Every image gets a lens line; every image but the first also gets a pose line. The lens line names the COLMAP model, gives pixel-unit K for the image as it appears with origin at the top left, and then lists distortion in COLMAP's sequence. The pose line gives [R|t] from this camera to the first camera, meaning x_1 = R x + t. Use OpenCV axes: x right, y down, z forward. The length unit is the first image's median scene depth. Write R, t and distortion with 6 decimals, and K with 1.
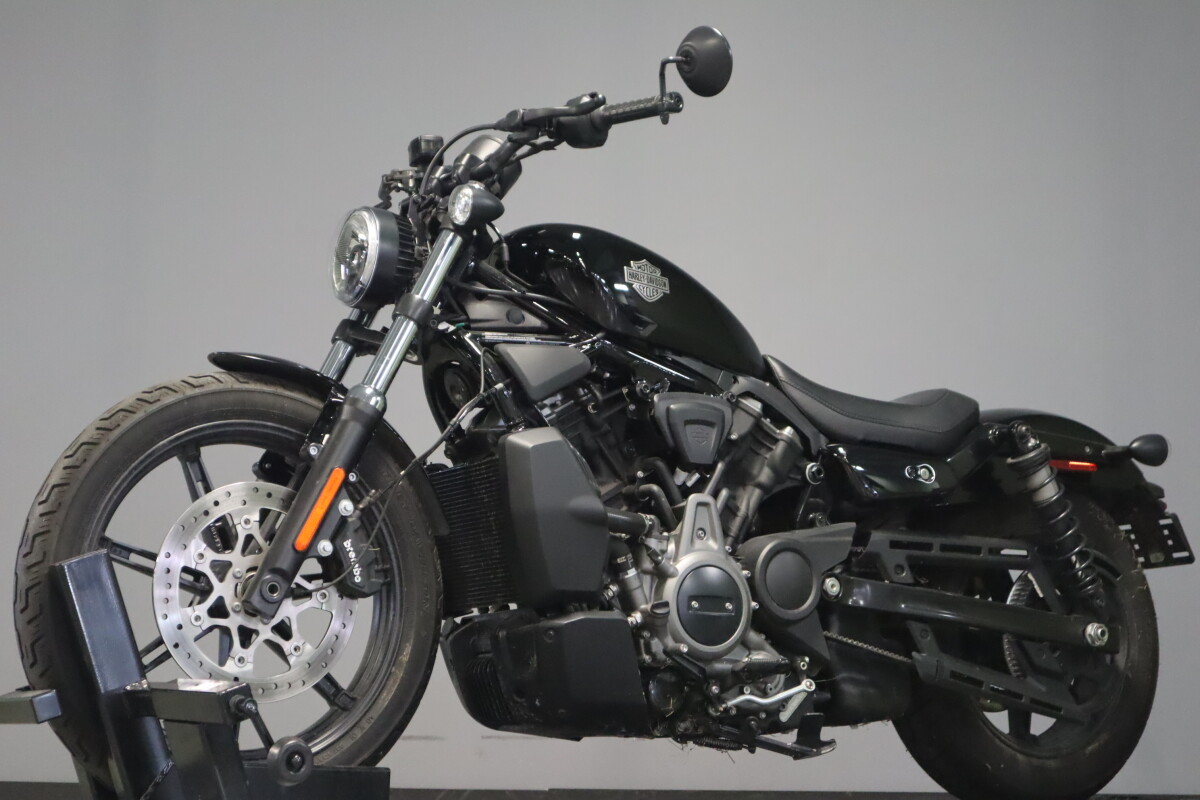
lens RADIAL K [[2133.2, 0, 600.0], [0, 2133.2, 400.0], [0, 0, 1]] dist [-0.040260, -0.042872]
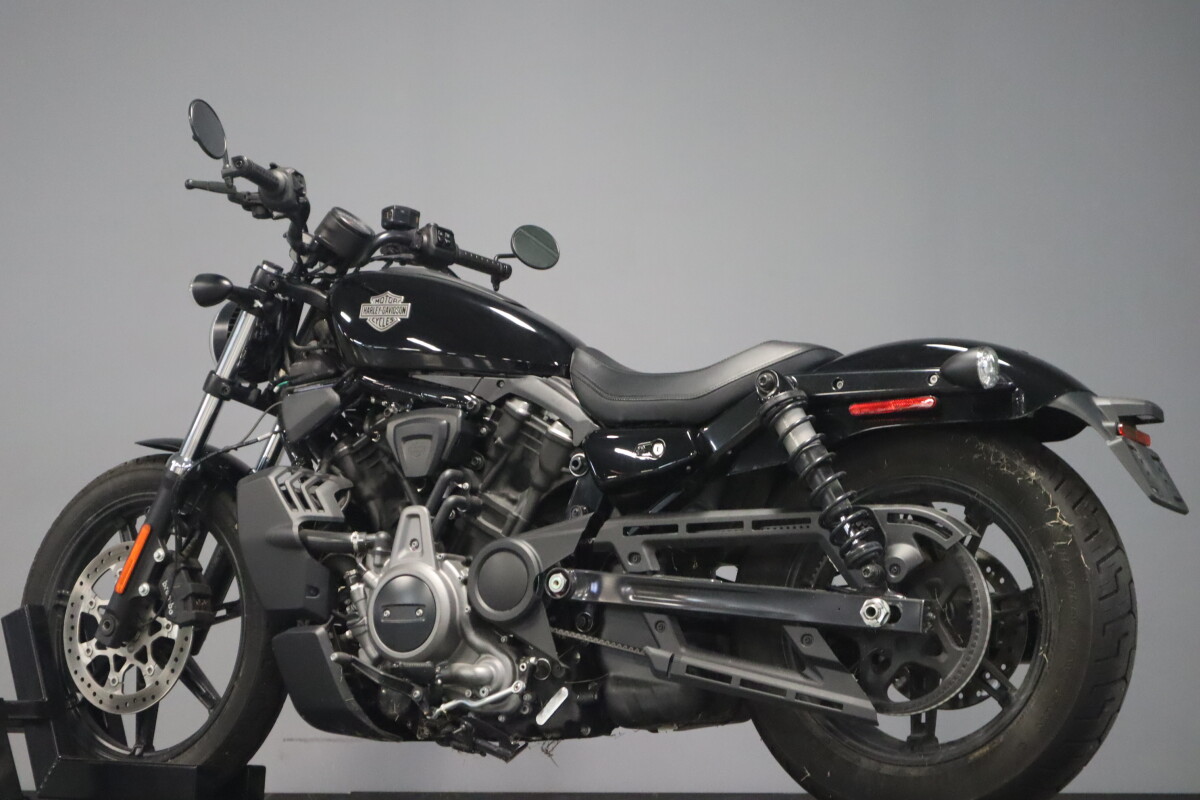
lens RADIAL K [[2133.2, 0, 600.0], [0, 2133.2, 400.0], [0, 0, 1]] dist [-0.040260, -0.042872]
pose [[0.464717, -0.144096, -0.873656, 0.992759], [0.137239, 0.986468, -0.089702, 0.097630], [0.874759, -0.078214, 0.478204, 0.581013]]
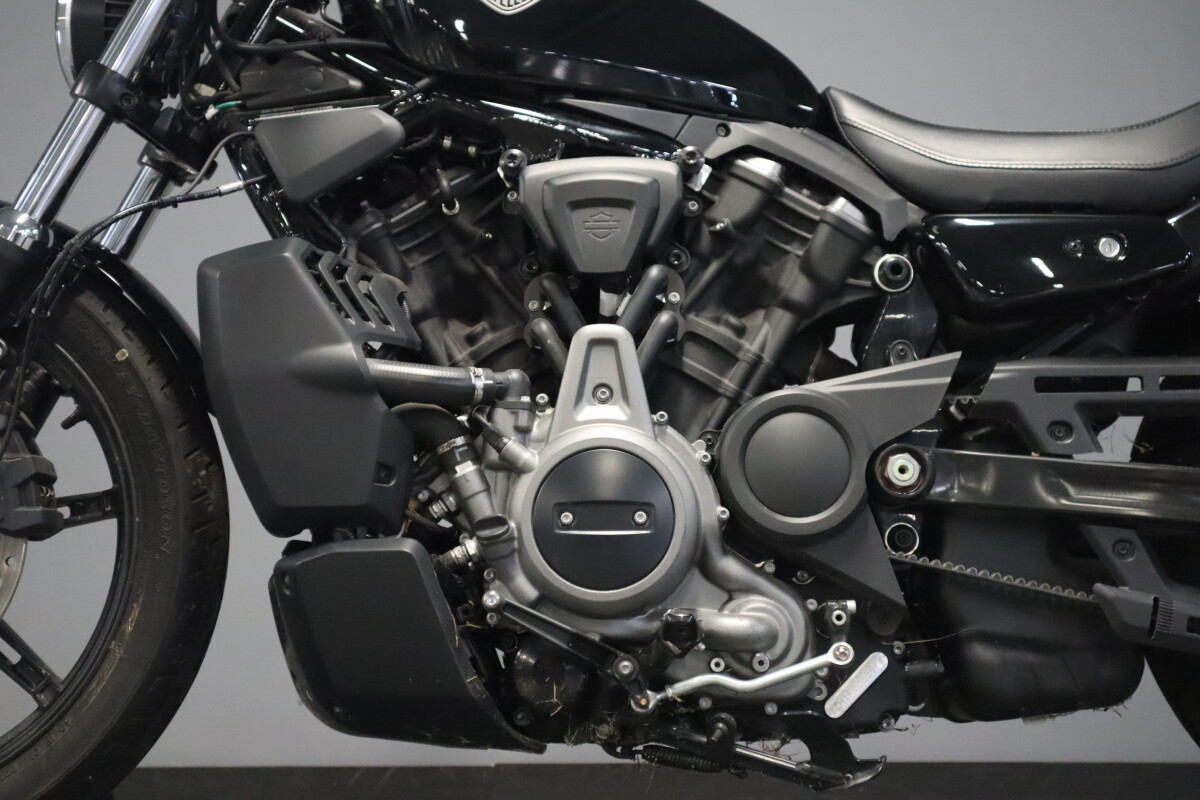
lens RADIAL K [[1646.9, 0, 600.0], [0, 1646.9, 400.0], [0, 0, 1]] dist [-0.015603, 0.366416]
pose [[0.838077, -0.094114, -0.537373, 0.279928], [0.099556, 0.994851, -0.018971, 0.071876], [0.536392, -0.037599, 0.843131, 0.619725]]
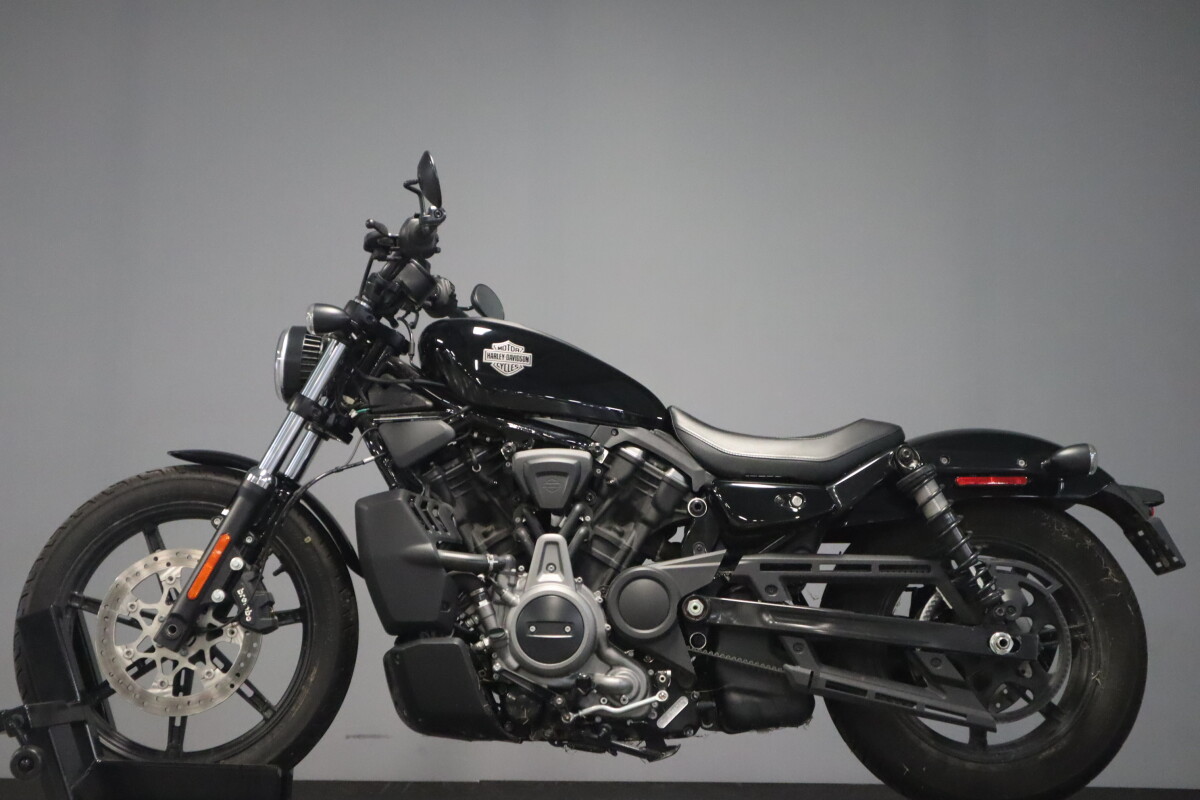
lens RADIAL K [[1878.1, 0, 600.0], [0, 1878.1, 400.0], [0, 0, 1]] dist [0.040328, 0.061021]
pose [[0.847085, -0.092546, -0.523337, 0.614340], [0.083111, 0.995674, -0.041548, 0.015505], [0.524919, -0.008301, 0.851112, 0.129518]]
